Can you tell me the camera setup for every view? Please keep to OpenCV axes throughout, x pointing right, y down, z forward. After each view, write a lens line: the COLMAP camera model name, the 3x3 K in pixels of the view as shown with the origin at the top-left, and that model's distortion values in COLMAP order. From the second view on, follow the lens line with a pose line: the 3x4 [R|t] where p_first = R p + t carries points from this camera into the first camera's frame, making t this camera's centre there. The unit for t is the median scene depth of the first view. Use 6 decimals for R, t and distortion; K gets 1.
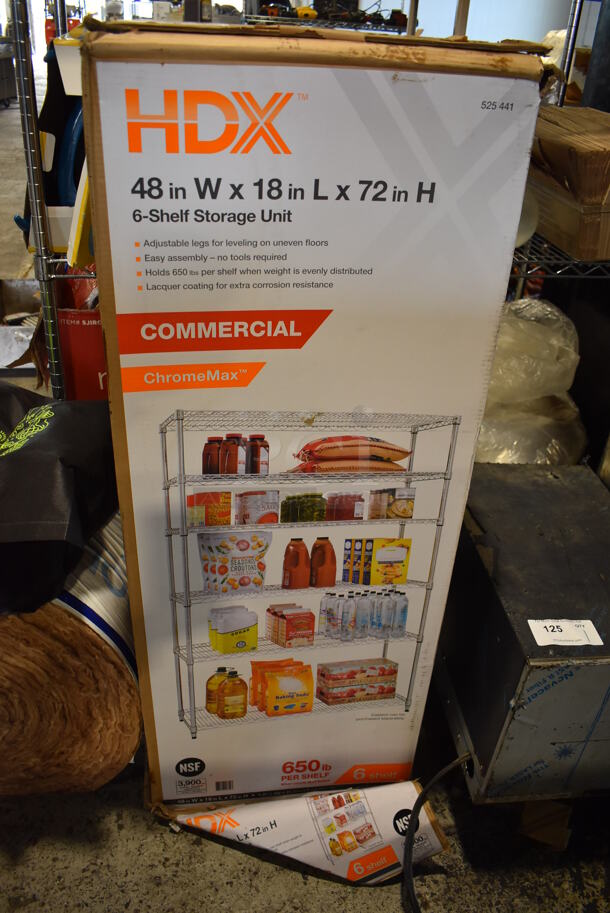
lens RADIAL K [[729.3, 0, 305.0], [0, 729.3, 456.5], [0, 0, 1]] dist [-0.091967, 0.005350]
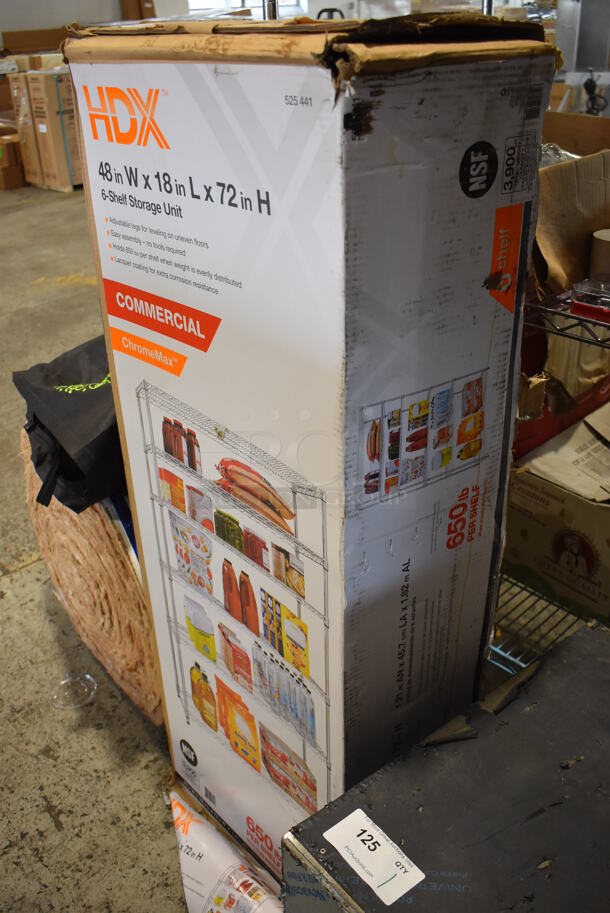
lens RADIAL K [[855.8, 0, 305.0], [0, 855.8, 456.5], [0, 0, 1]] dist [-0.081939, 0.005626]
pose [[0.538327, 0.337286, -0.772297, 0.889595], [-0.377394, 0.915873, 0.136929, -0.206269], [0.753510, 0.217748, 0.620329, 0.397898]]
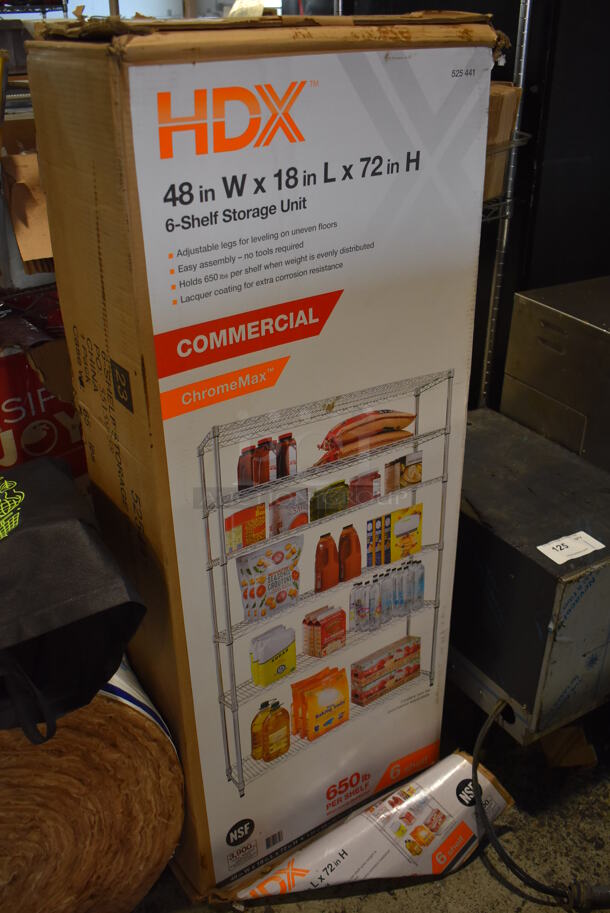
lens RADIAL K [[855.8, 0, 305.0], [0, 855.8, 456.5], [0, 0, 1]] dist [-0.081939, 0.005626]
pose [[0.898650, -0.259474, 0.353698, -0.434642], [0.271861, 0.962217, 0.015161, -0.011258], [-0.344268, 0.082533, 0.935237, -0.056357]]
